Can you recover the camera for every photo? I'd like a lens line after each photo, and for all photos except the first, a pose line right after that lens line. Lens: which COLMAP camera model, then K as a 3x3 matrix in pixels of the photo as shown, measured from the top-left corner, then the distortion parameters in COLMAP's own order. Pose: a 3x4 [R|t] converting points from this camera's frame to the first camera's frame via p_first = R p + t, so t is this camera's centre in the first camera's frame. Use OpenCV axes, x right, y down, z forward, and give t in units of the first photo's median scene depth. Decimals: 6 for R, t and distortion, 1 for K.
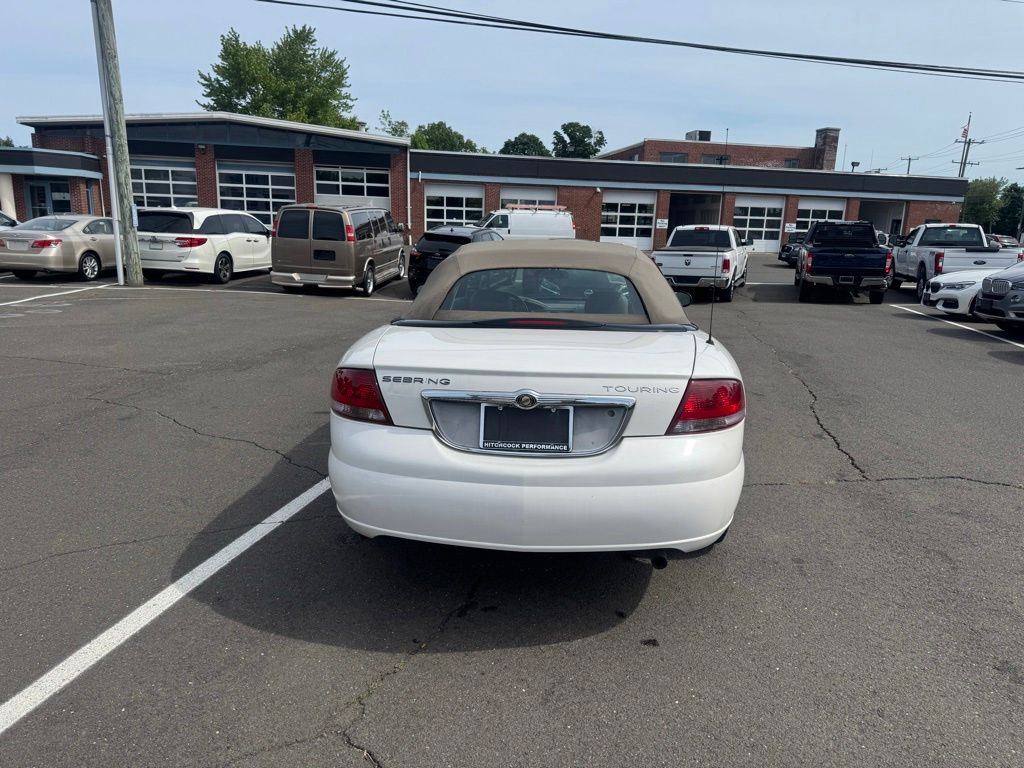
lens RADIAL K [[717.4, 0, 520.6], [0, 717.4, 394.6], [0, 0, 1]] dist [0.017193, -0.036381]
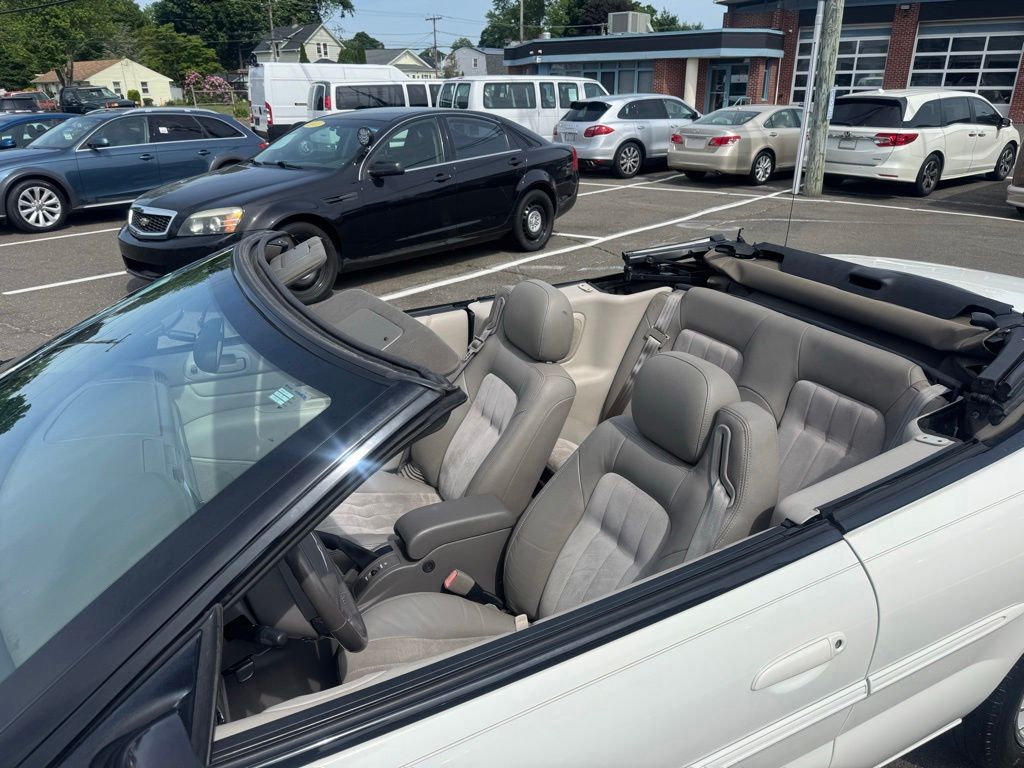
lens RADIAL K [[717.4, 0, 505.7], [0, 717.4, 378.2], [0, 0, 1]] dist [0.017193, -0.036381]
pose [[0.671521, 0.231252, -0.703976, -0.135199], [-0.131931, 0.972187, 0.193510, -0.056436], [0.729146, -0.037070, 0.683353, 0.171058]]
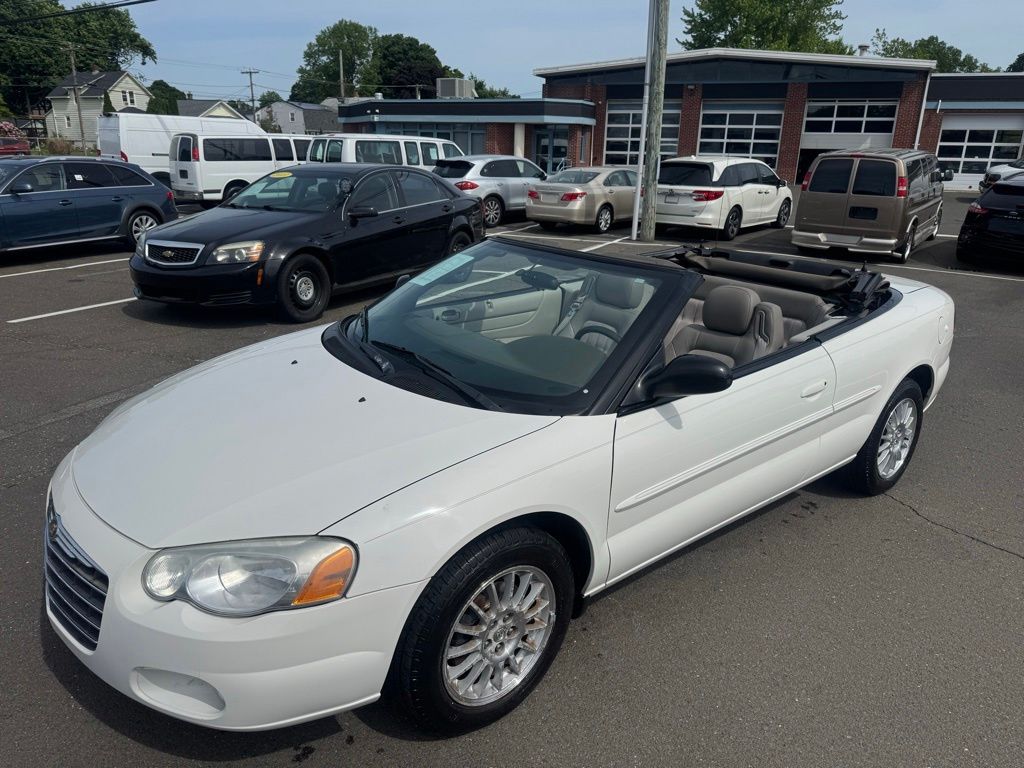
lens RADIAL K [[717.4, 0, 508.1], [0, 717.4, 394.0], [0, 0, 1]] dist [0.017193, -0.036381]
pose [[0.836242, 0.153953, -0.526306, -0.128848], [-0.110003, 0.987368, 0.114037, -0.031086], [0.537214, -0.037467, 0.842613, 0.052241]]
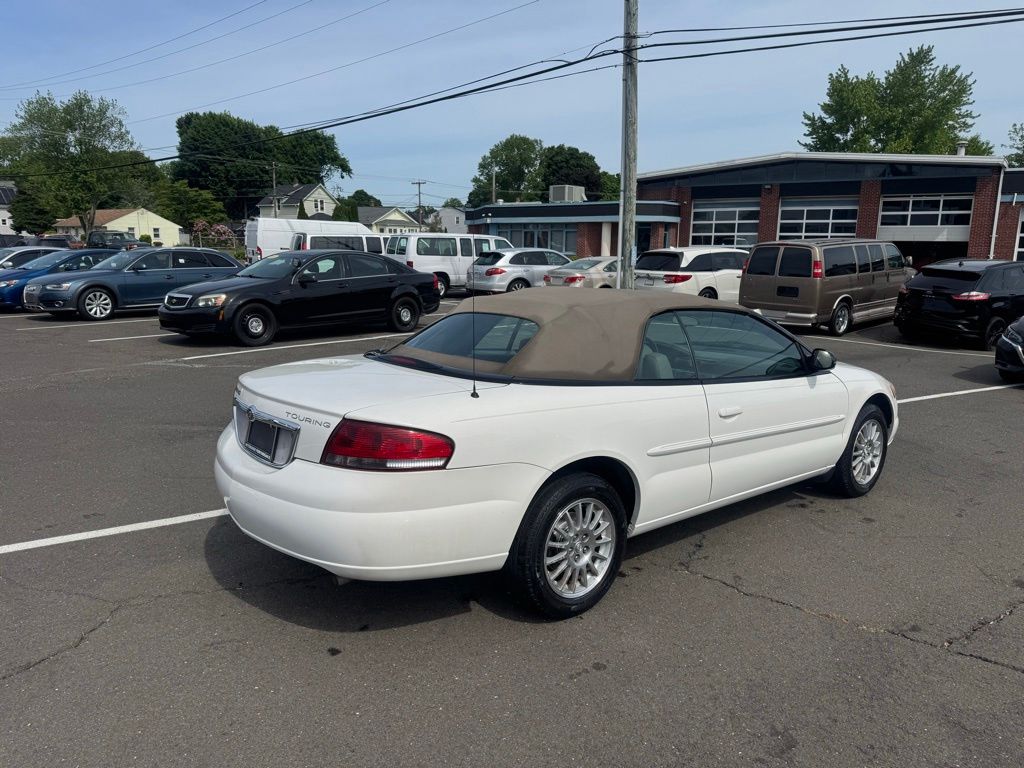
lens RADIAL K [[717.4, 0, 519.4], [0, 717.4, 398.5], [0, 0, 1]] dist [0.017193, -0.036381]
pose [[0.691335, 0.120190, -0.712468, 0.169436], [-0.148387, 0.988667, 0.022798, -0.016243], [0.707133, 0.089961, 0.701334, 0.059558]]
